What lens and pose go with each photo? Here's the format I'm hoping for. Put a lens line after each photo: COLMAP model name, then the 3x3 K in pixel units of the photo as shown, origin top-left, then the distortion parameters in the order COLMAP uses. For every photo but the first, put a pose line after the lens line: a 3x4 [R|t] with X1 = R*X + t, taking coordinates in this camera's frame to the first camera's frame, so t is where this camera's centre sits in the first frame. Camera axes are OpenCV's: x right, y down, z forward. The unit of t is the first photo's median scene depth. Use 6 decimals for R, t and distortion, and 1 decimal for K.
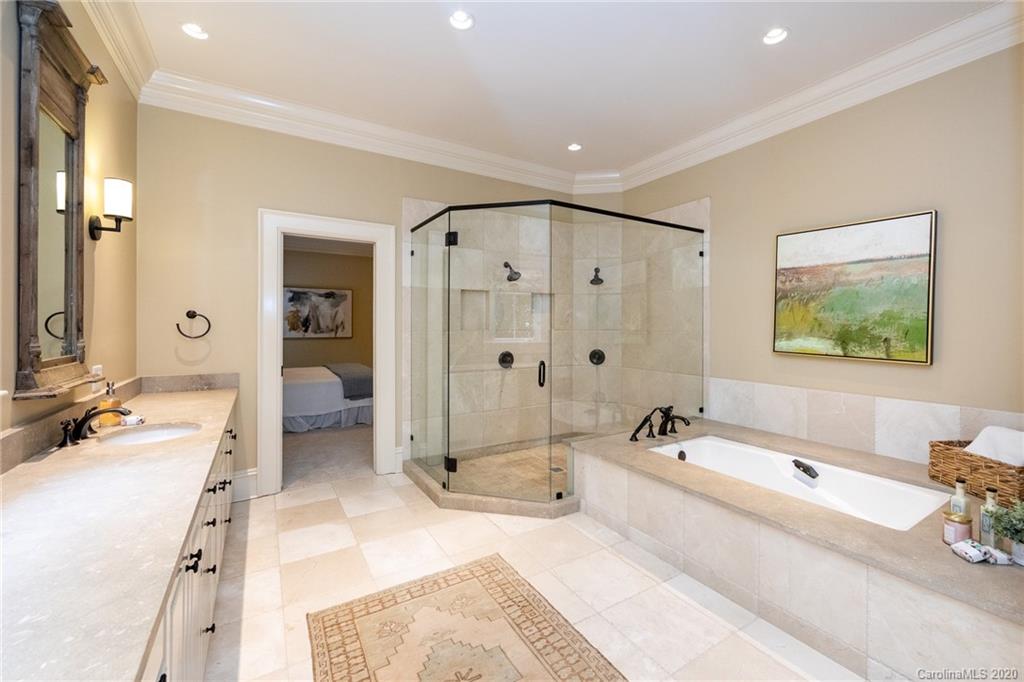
lens RADIAL K [[400.2, 0, 512.2], [0, 400.2, 342.6], [0, 0, 1]] dist [-0.003197, 0.000359]
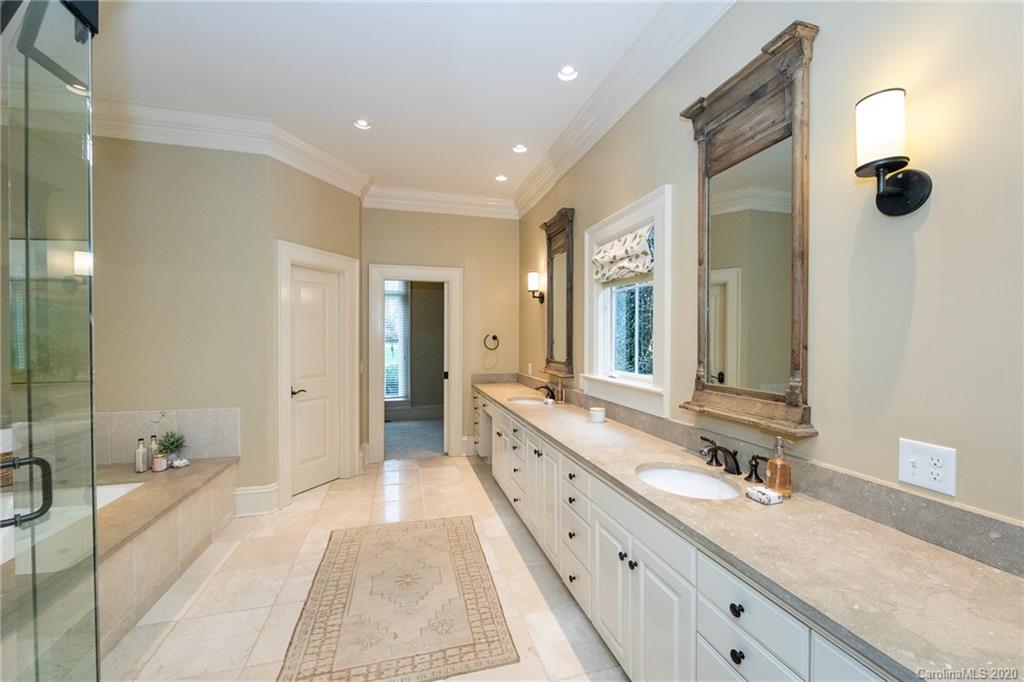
lens RADIAL K [[400.2, 0, 512.2], [0, 400.2, 342.6], [0, 0, 1]] dist [-0.003197, 0.000359]
pose [[-0.962624, -0.008538, 0.270707, -0.233834], [0.004404, 0.998877, 0.047163, -0.038736], [-0.270806, 0.046592, -0.961506, 0.589944]]
